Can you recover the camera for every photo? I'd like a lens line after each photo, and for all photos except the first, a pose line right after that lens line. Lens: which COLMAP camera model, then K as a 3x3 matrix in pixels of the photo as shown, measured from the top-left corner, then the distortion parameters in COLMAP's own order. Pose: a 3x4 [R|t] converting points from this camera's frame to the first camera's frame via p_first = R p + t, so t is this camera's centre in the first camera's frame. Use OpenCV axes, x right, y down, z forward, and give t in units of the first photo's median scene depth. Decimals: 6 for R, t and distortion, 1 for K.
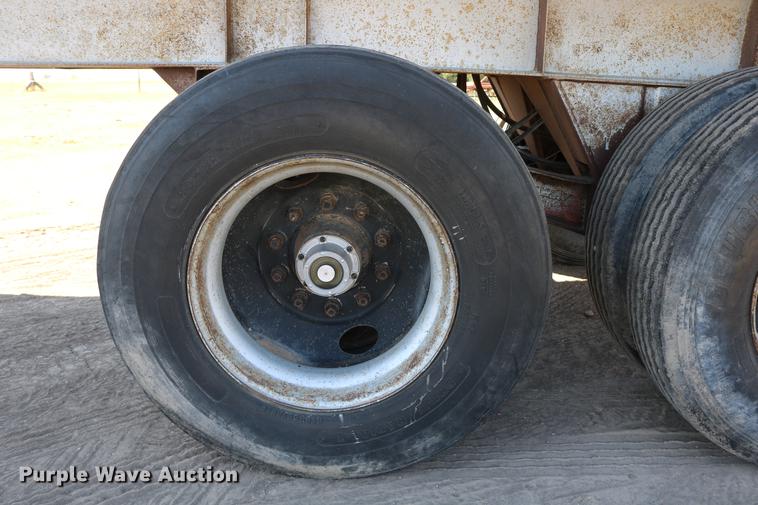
lens RADIAL K [[577.6, 0, 380.0], [0, 577.6, 254.1], [0, 0, 1]] dist [-0.104811, 0.026554]
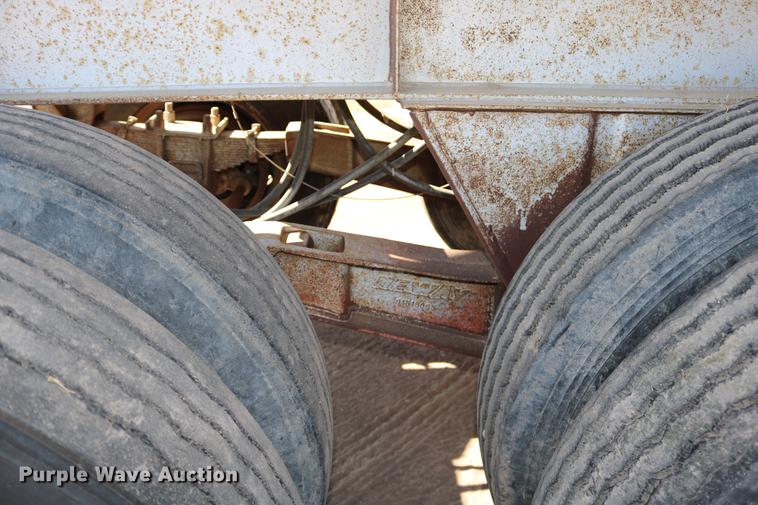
lens RADIAL K [[577.6, 0, 376.8], [0, 577.6, 250.6], [0, 0, 1]] dist [-0.104811, 0.026554]
pose [[0.999580, -0.028822, 0.003075, 0.264446], [0.028068, 0.988948, 0.145582, -0.254668], [-0.007237, -0.145434, 0.989341, 0.463818]]
